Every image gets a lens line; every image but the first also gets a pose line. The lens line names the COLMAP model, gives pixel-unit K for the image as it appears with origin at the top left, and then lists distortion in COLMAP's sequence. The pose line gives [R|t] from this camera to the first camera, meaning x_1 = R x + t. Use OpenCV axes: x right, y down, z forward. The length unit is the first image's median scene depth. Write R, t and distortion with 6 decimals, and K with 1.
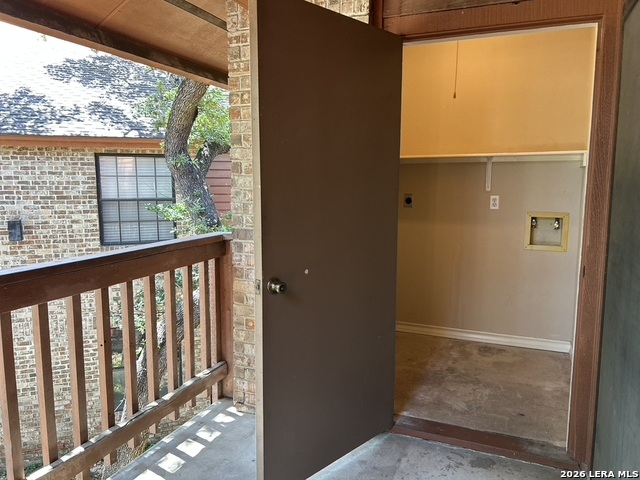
lens RADIAL K [[477.8, 0, 323.2], [0, 477.8, 244.0], [0, 0, 1]] dist [0.066970, -0.076890]
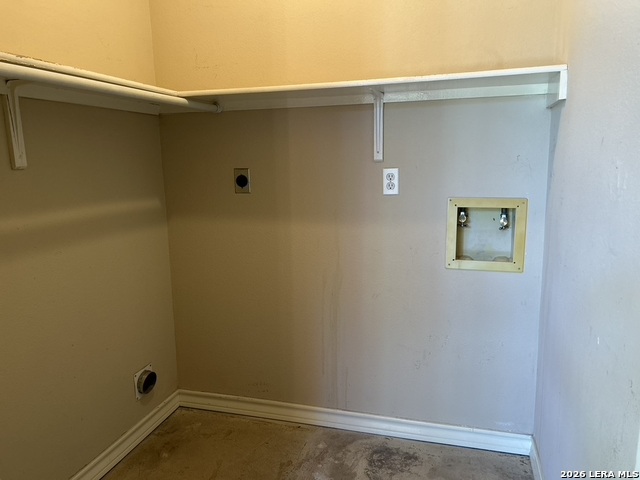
lens RADIAL K [[477.8, 0, 318.6], [0, 477.8, 236.8], [0, 0, 1]] dist [0.066970, -0.076890]
pose [[0.994184, -0.042431, 0.098987, 0.223201], [0.037408, 0.997943, 0.052067, -0.056274], [-0.100993, -0.048062, 0.993726, 0.484426]]
